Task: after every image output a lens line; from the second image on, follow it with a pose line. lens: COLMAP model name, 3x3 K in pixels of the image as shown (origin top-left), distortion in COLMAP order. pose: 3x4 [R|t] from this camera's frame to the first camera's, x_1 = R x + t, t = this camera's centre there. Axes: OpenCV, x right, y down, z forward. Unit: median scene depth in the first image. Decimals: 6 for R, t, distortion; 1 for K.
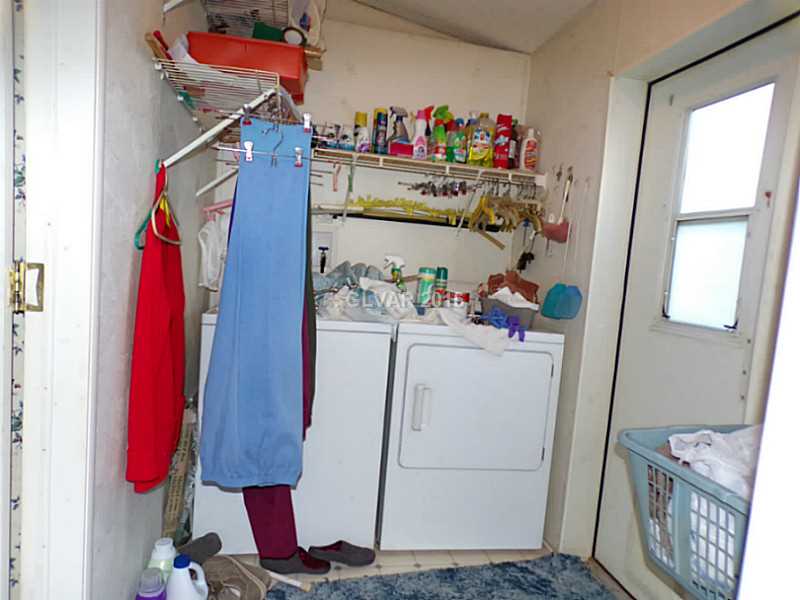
lens RADIAL K [[559.7, 0, 403.2], [0, 559.7, 302.5], [0, 0, 1]] dist [0.031481, 0.005128]
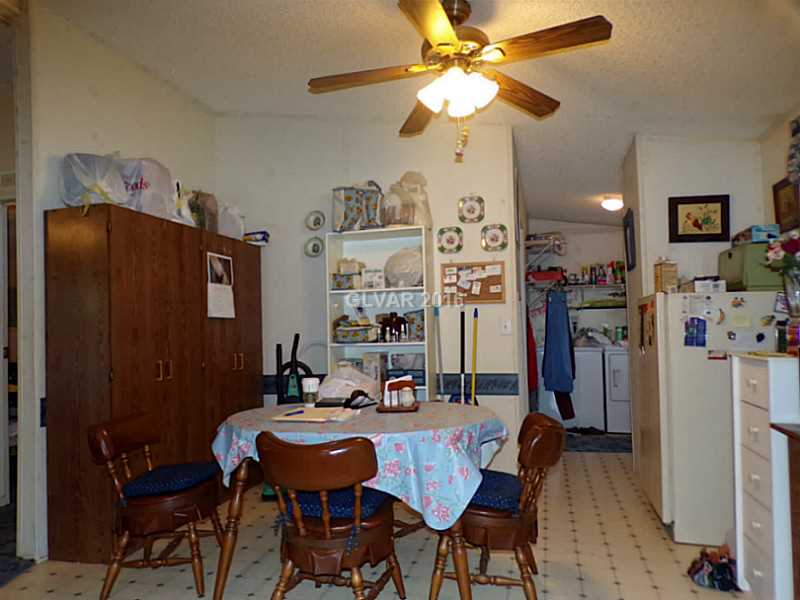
lens RADIAL K [[559.7, 0, 404.5], [0, 559.7, 303.6], [0, 0, 1]] dist [0.031481, 0.005128]
pose [[0.898792, -0.114611, -0.423128, 0.259755], [0.060525, 0.988418, -0.139164, 0.127736], [0.434177, 0.099470, 0.895319, -1.666063]]
